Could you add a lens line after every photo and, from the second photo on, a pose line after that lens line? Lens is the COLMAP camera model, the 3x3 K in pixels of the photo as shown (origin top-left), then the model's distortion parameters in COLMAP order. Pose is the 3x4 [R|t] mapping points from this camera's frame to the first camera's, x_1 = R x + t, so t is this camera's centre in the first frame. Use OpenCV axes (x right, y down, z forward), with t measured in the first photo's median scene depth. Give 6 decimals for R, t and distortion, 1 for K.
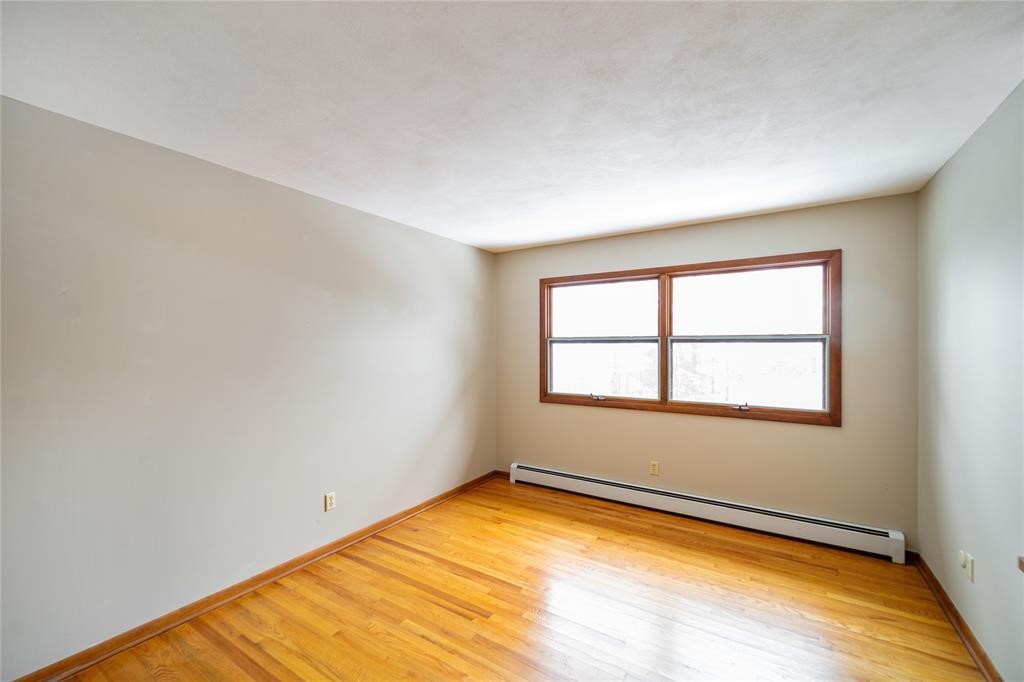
lens RADIAL K [[422.2, 0, 507.7], [0, 422.2, 343.6], [0, 0, 1]] dist [0.001879, -0.000138]
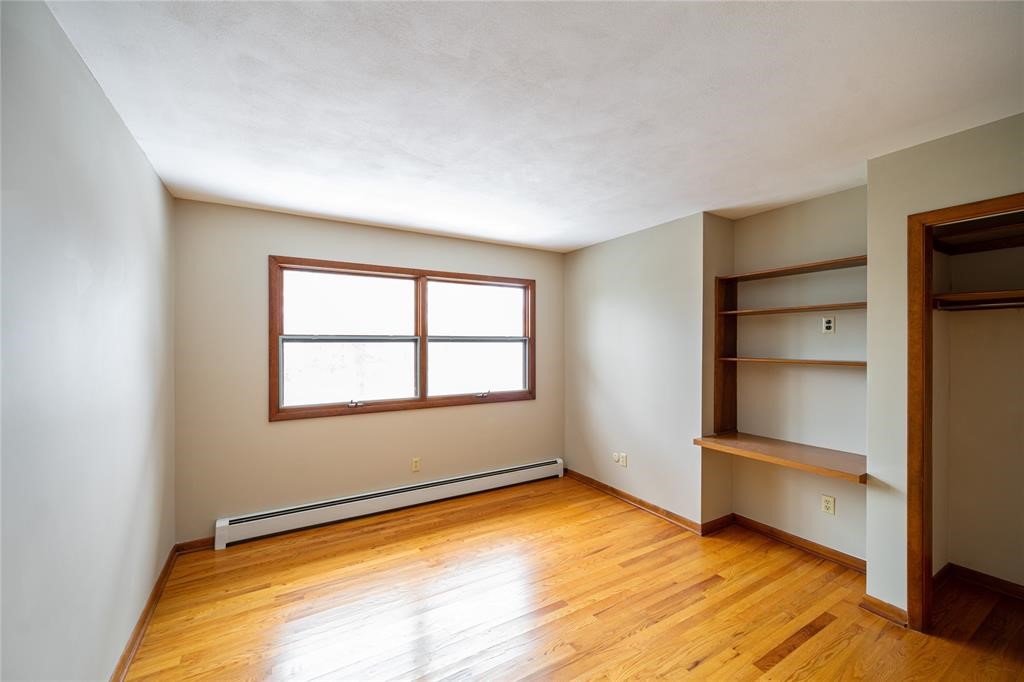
lens RADIAL K [[422.2, 0, 507.7], [0, 422.2, 343.6], [0, 0, 1]] dist [0.001879, -0.000138]
pose [[0.429375, 0.001110, 0.903125, -0.481243], [-0.001552, 0.999999, -0.000492, 0.001689], [-0.903125, -0.001190, 0.429377, 0.361990]]
